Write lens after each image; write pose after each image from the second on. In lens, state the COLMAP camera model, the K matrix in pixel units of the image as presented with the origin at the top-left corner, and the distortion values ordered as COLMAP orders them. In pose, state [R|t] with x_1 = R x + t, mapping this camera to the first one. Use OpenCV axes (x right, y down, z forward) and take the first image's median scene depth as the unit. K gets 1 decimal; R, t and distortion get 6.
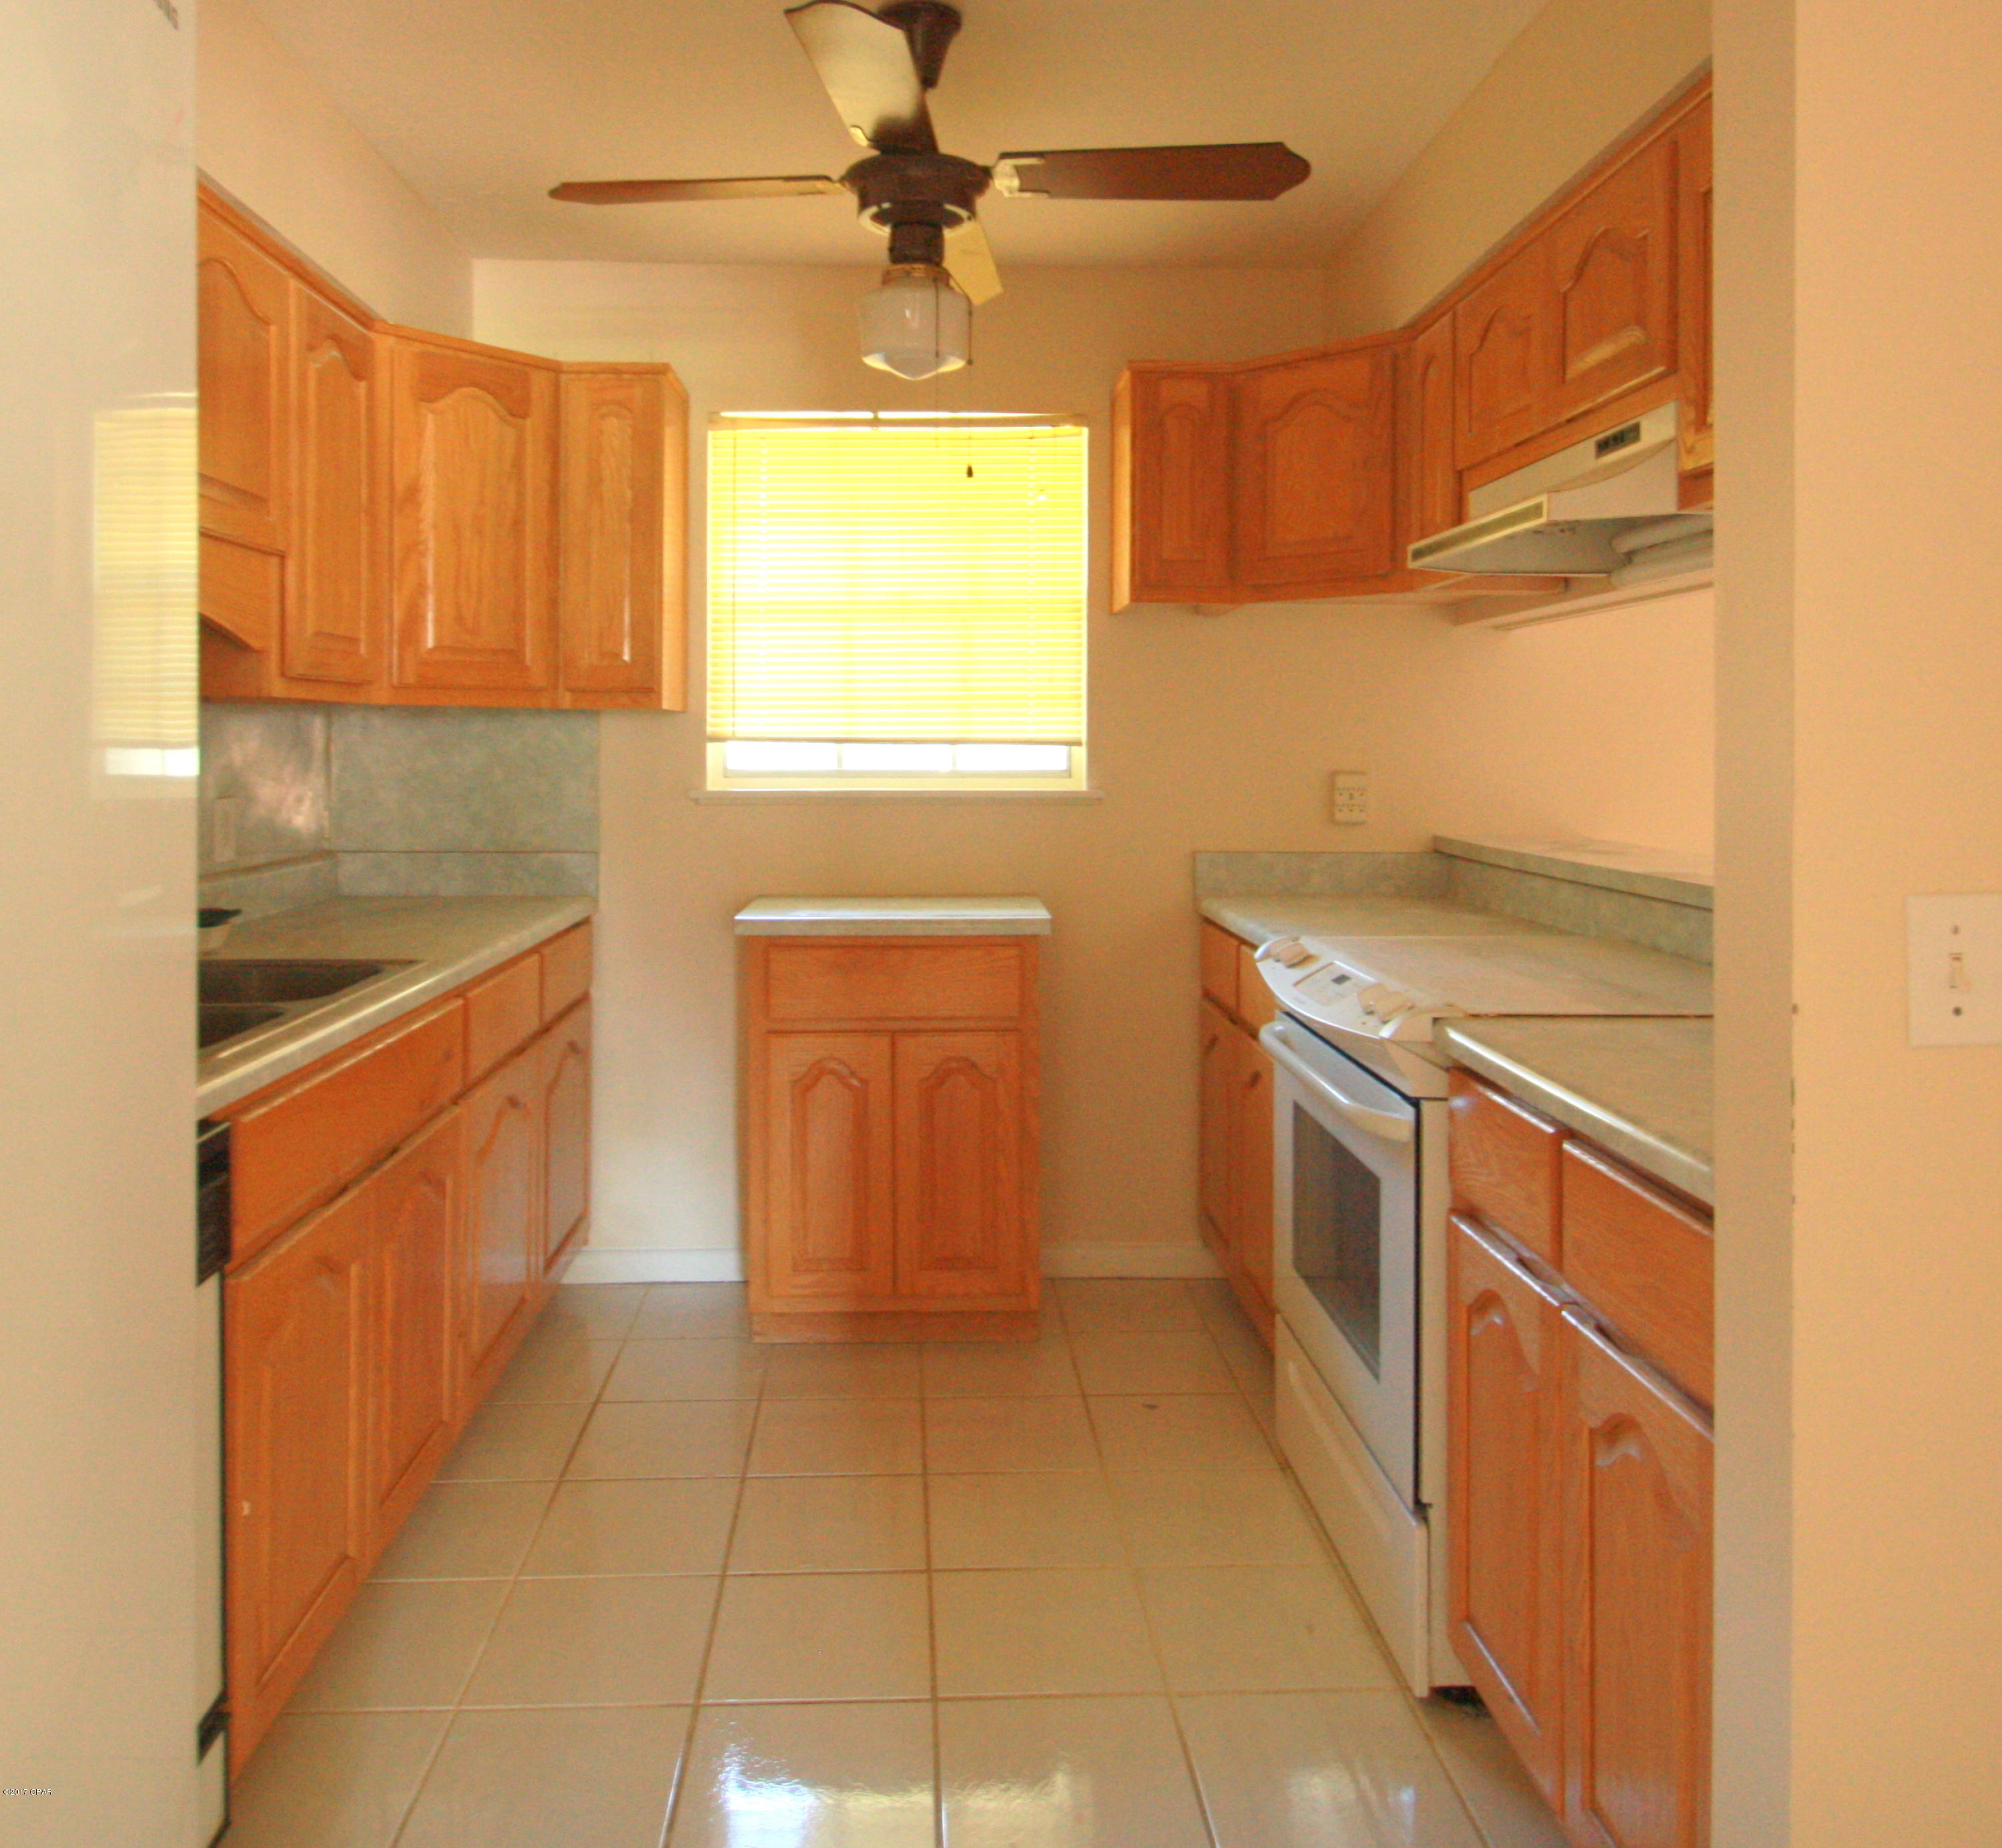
lens RADIAL K [[1537.0, 0, 940.9], [0, 1537.0, 742.9], [0, 0, 1]] dist [0.036450, -0.007352]
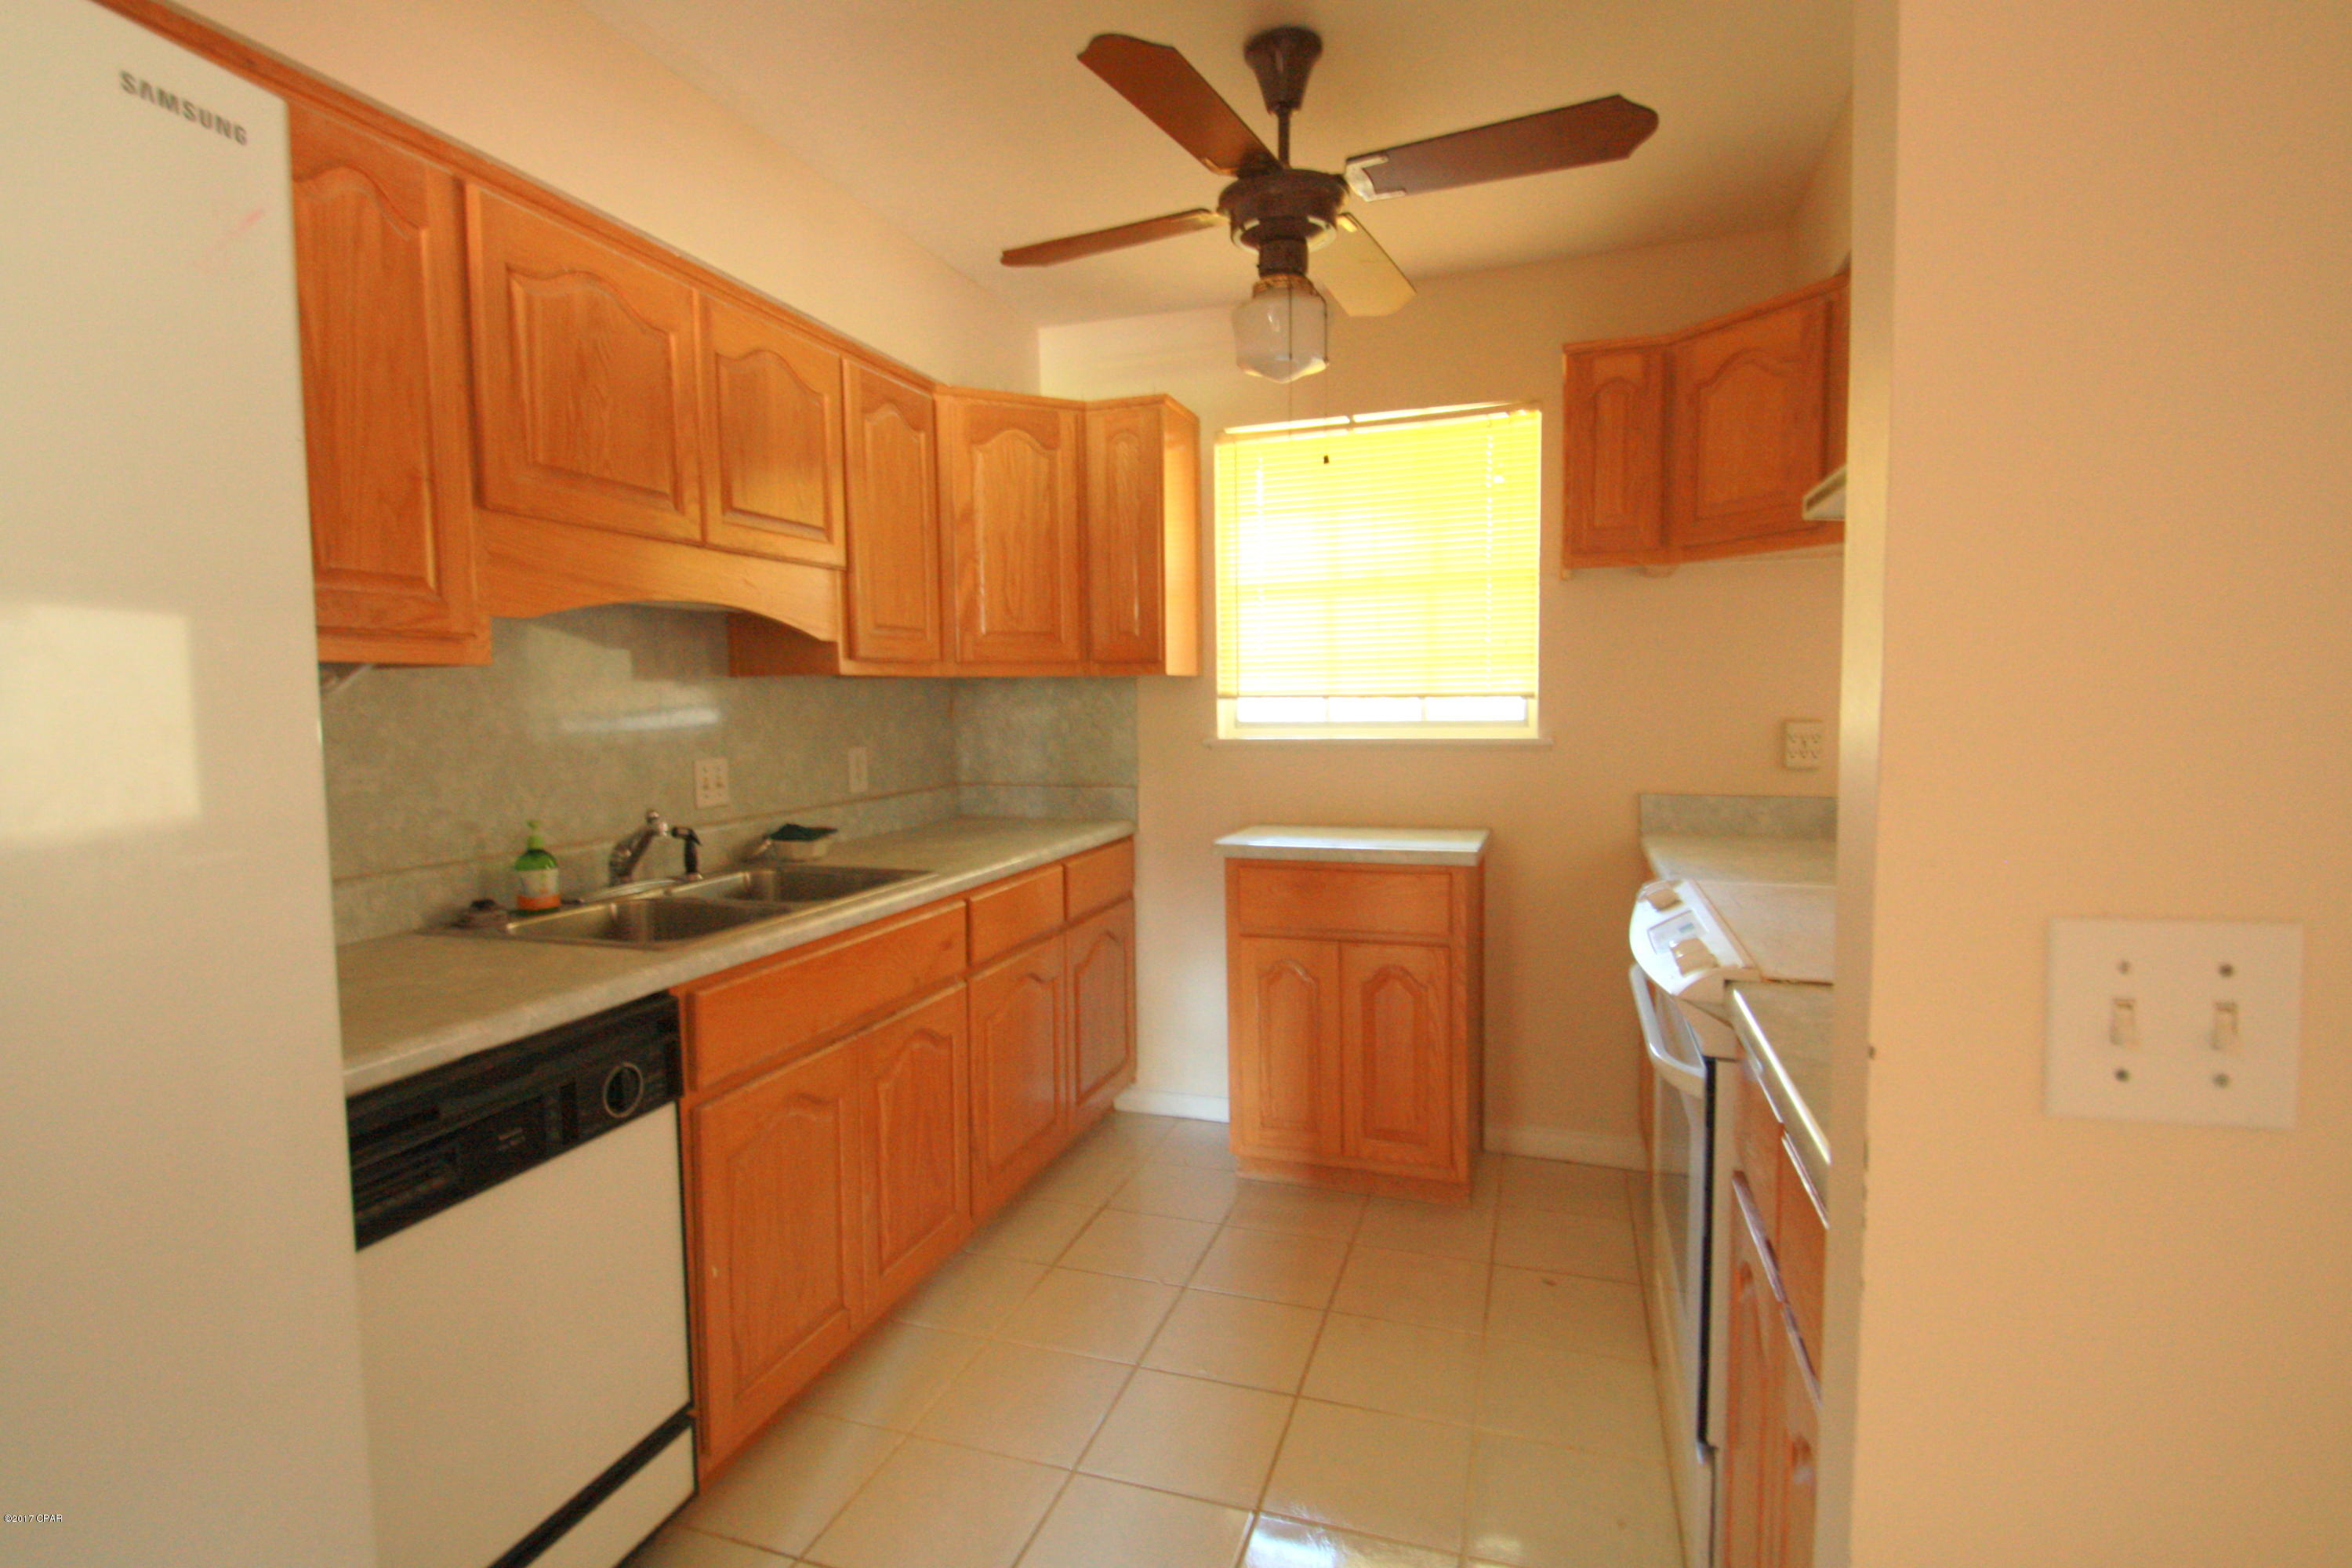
lens RADIAL K [[1155.6, 0, 1145.2], [0, 1155.6, 773.2], [0, 0, 1]] dist [0.021717, -0.002056]
pose [[0.934009, 0.009347, -0.357128, 0.150893], [0.015766, 0.997605, 0.067344, -0.005943], [0.356902, -0.068530, 0.931625, 0.117783]]
